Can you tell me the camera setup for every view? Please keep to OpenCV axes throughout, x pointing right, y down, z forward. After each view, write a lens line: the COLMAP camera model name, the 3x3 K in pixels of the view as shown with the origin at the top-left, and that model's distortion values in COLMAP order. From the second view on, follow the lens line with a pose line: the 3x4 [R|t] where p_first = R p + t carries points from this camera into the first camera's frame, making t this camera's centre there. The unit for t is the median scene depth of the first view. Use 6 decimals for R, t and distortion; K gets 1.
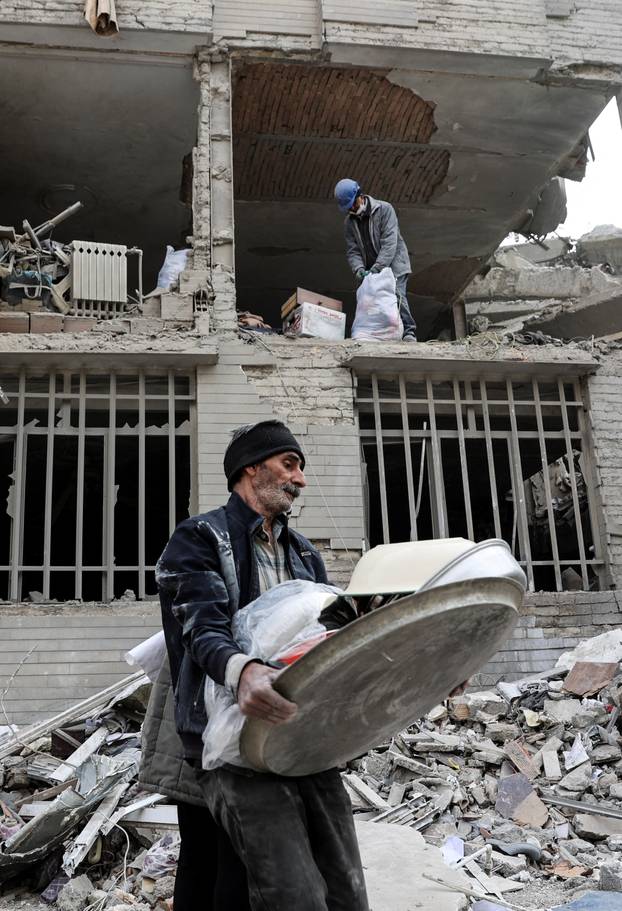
lens RADIAL K [[942.0, 0, 251.3], [0, 942.0, 457.5], [0, 0, 1]] dist [-0.083193, 0.000000]
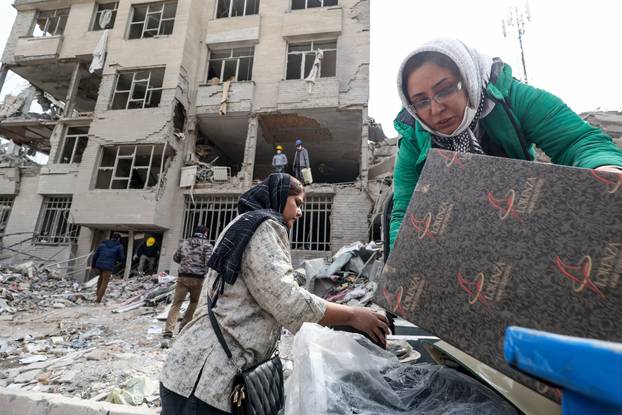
lens RADIAL K [[288.5, 0, 312.3], [0, 288.5, 206.6], [0, 0, 1]] dist [0.002166, 0.000817]
pose [[0.957170, 0.008155, -0.289411, 0.643077], [0.013370, 0.997292, 0.072319, -0.130892], [0.289217, -0.073091, 0.954469, -0.192424]]
